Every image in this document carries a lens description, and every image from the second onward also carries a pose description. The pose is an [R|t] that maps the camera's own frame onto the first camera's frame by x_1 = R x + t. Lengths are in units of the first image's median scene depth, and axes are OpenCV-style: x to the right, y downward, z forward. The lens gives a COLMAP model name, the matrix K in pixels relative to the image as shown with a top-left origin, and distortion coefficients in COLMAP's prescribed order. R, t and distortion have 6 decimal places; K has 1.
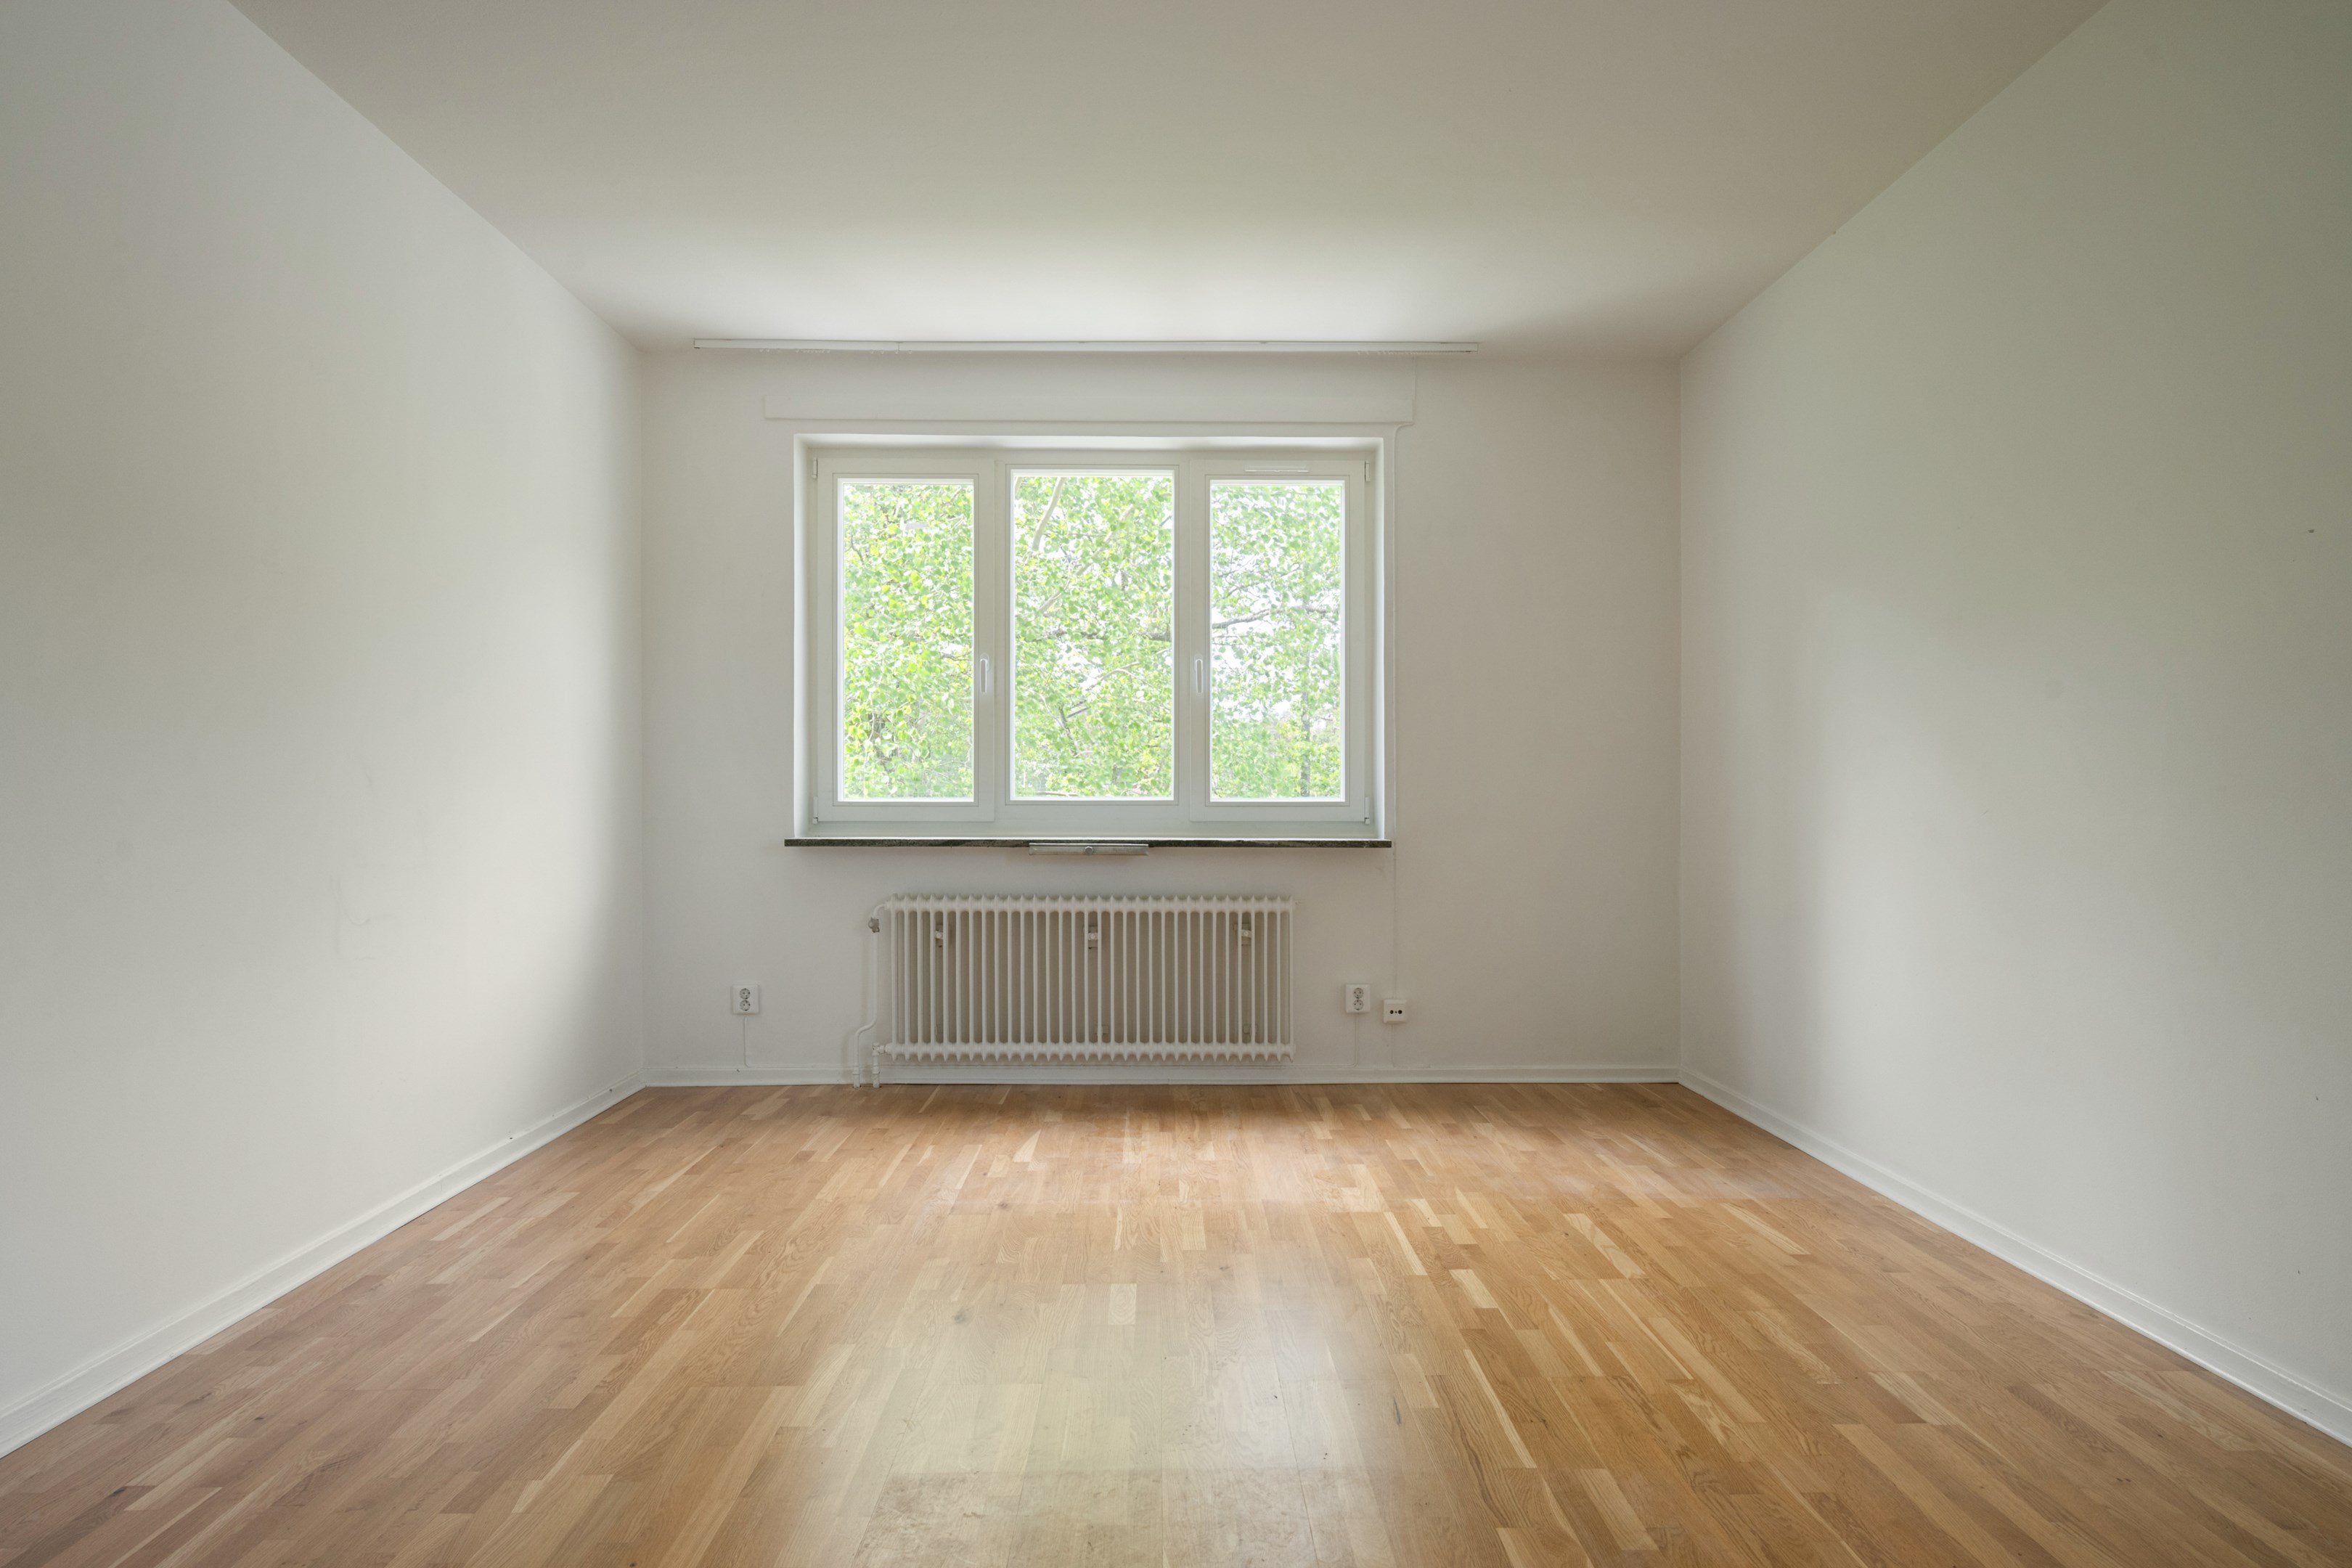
lens RADIAL K [[1210.2, 0, 1176.9], [0, 1210.2, 794.1], [0, 0, 1]] dist [-0.000502, -0.000513]
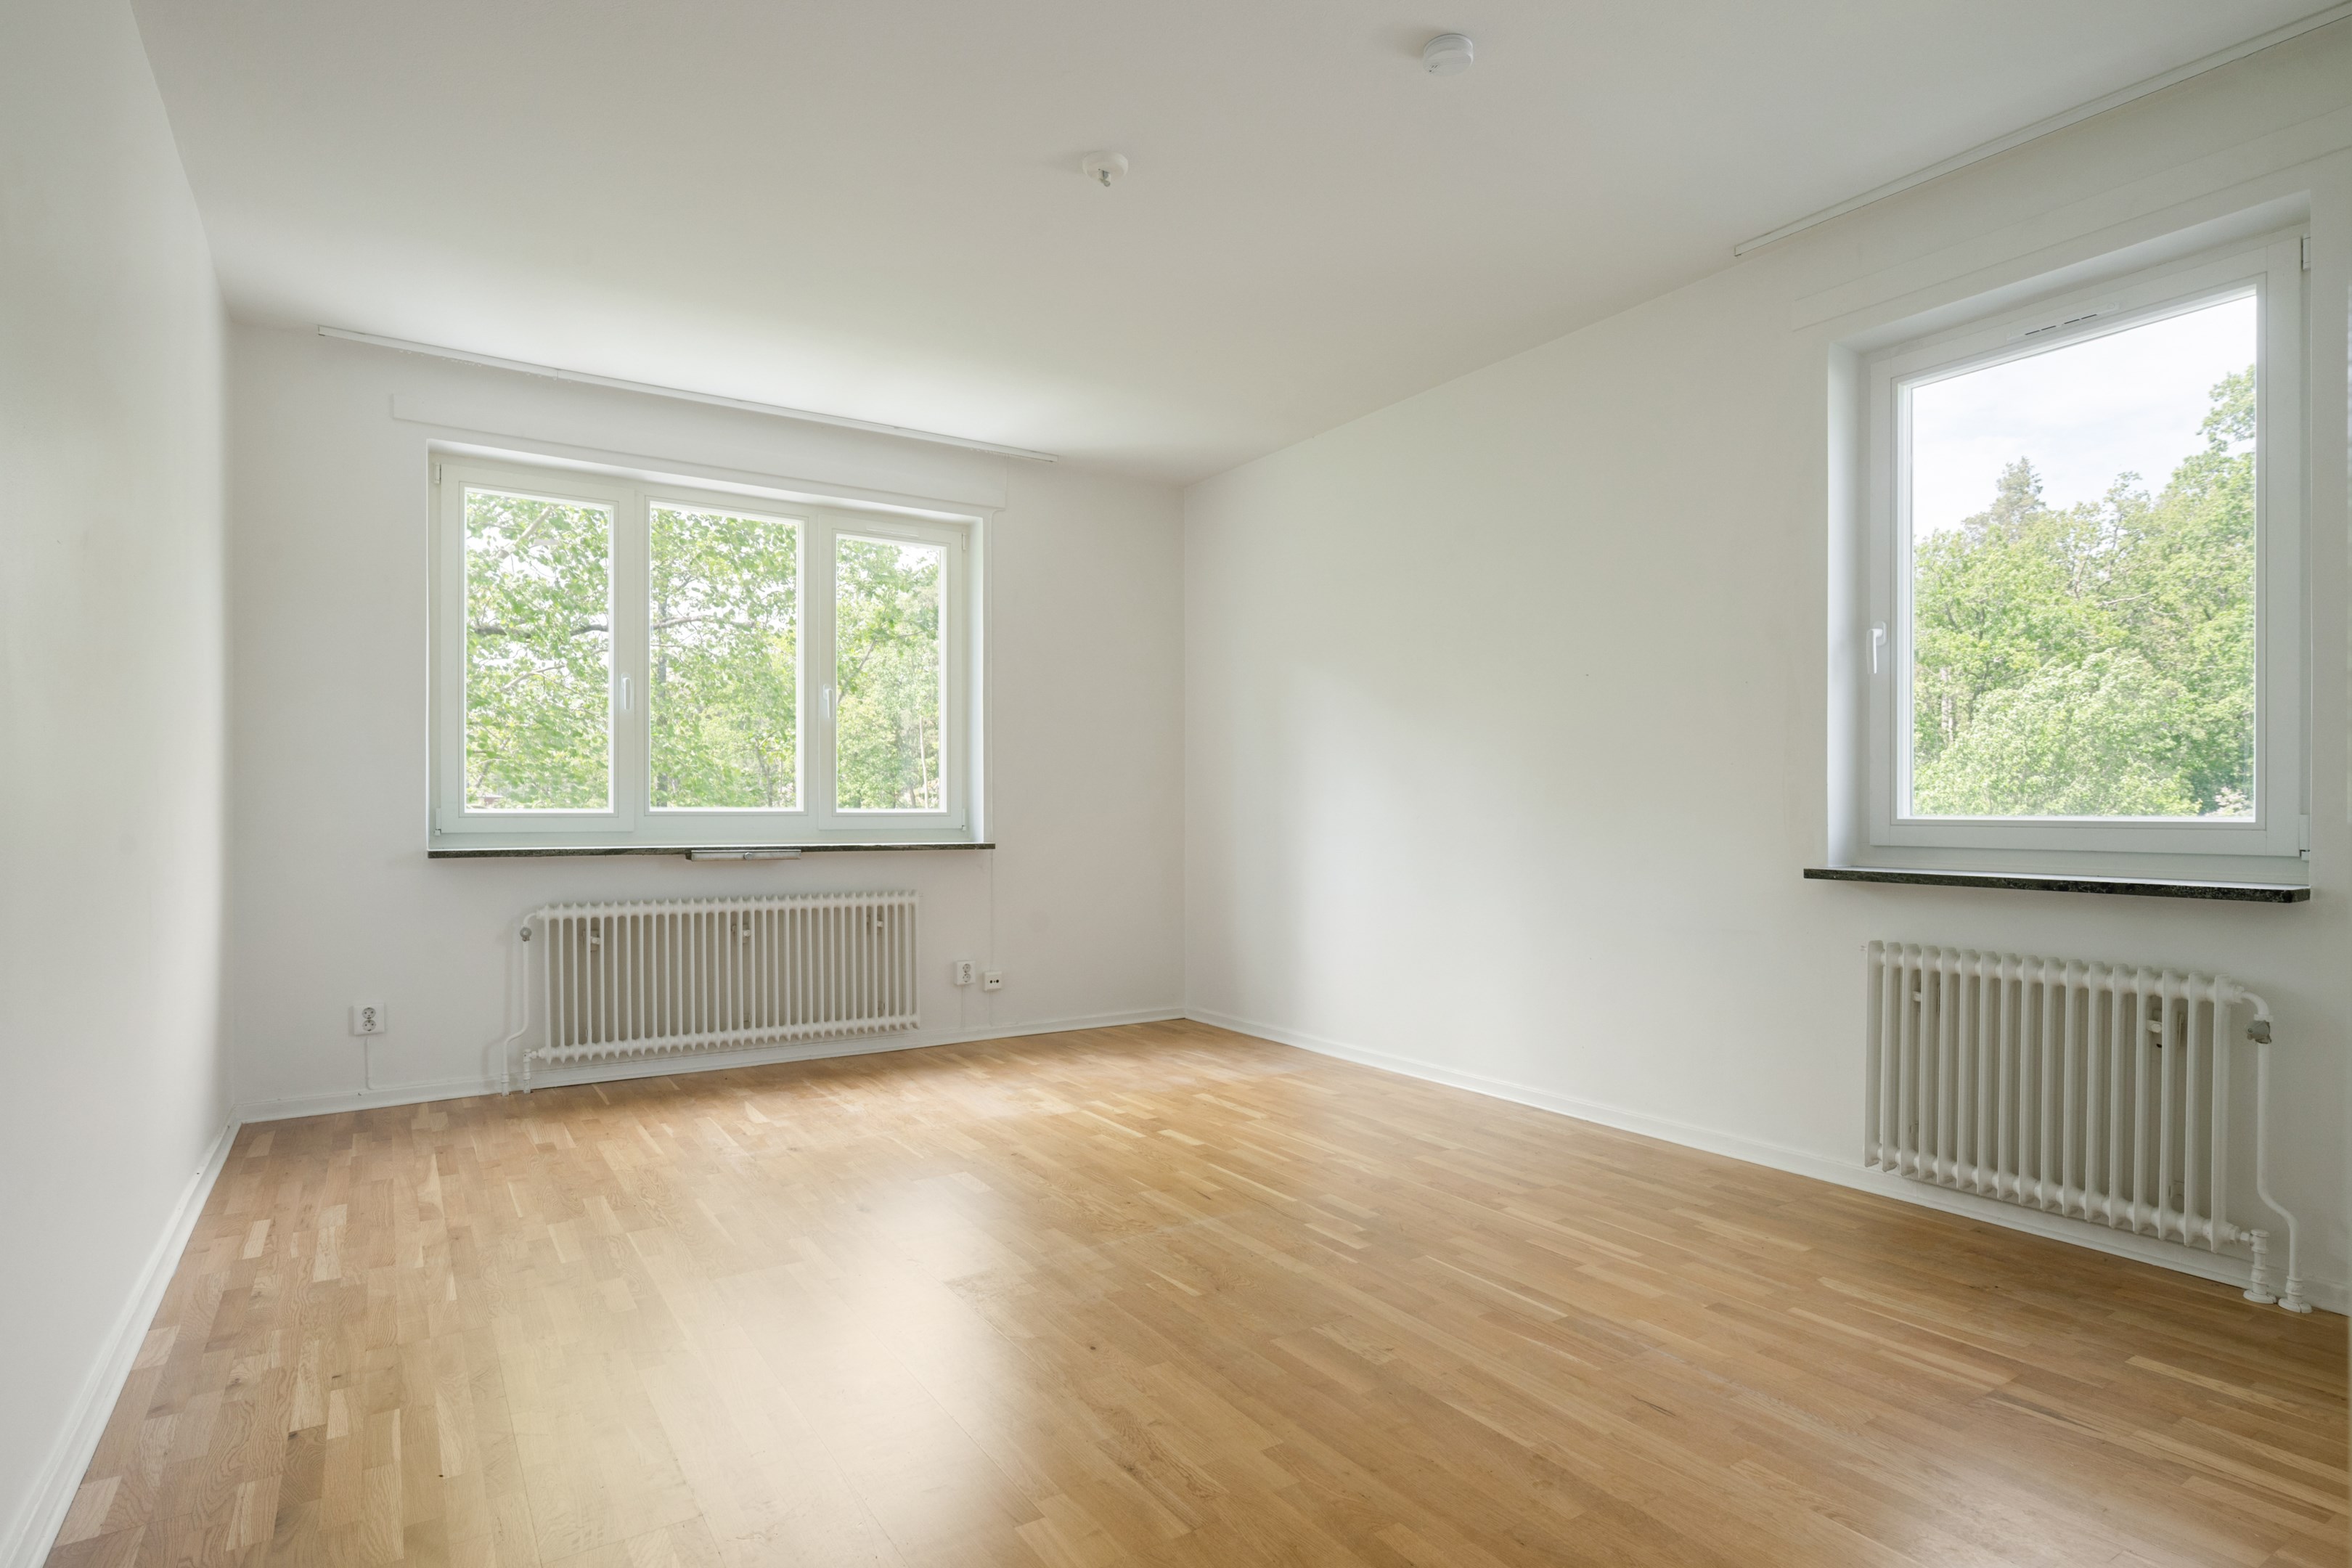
lens RADIAL K [[1210.2, 0, 1176.9], [0, 1210.2, 794.1], [0, 0, 1]] dist [-0.000502, -0.000513]
pose [[0.847156, 0.006322, 0.531306, -0.366094], [-0.001121, 0.999948, -0.010111, 0.000201], [-0.531342, 0.007970, 0.847120, -0.174544]]
